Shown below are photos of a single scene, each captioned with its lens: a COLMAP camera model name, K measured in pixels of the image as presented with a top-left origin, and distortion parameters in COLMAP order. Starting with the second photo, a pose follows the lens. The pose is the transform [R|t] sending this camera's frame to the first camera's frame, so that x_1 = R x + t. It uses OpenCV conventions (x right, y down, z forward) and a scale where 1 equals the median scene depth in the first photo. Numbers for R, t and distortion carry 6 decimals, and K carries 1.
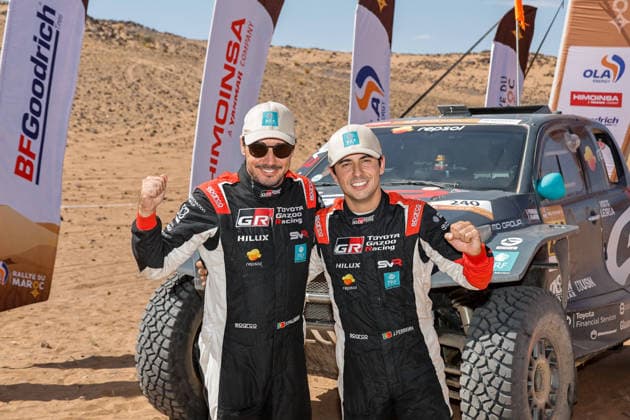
lens RADIAL K [[791.2, 0, 284.1], [0, 791.2, 209.7], [0, 0, 1]] dist [-0.012425, -0.006220]
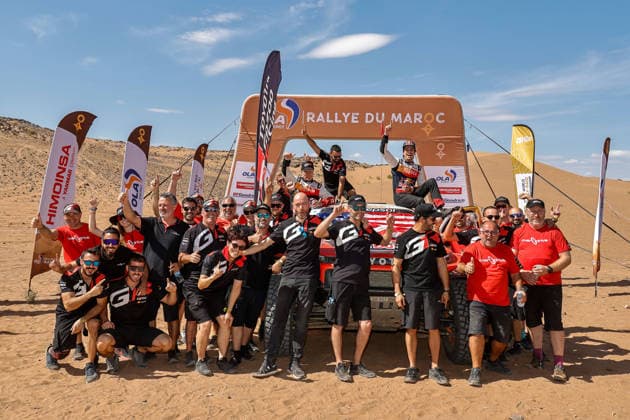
lens RADIAL K [[578.7, 0, 306.5], [0, 578.7, 208.3], [0, 0, 1]] dist [0.069871, 0.001035]
pose [[0.971352, 0.027313, 0.236069, 0.130279], [-0.016747, 0.998771, -0.046650, -0.004070], [-0.237053, 0.041360, 0.970616, -0.445521]]
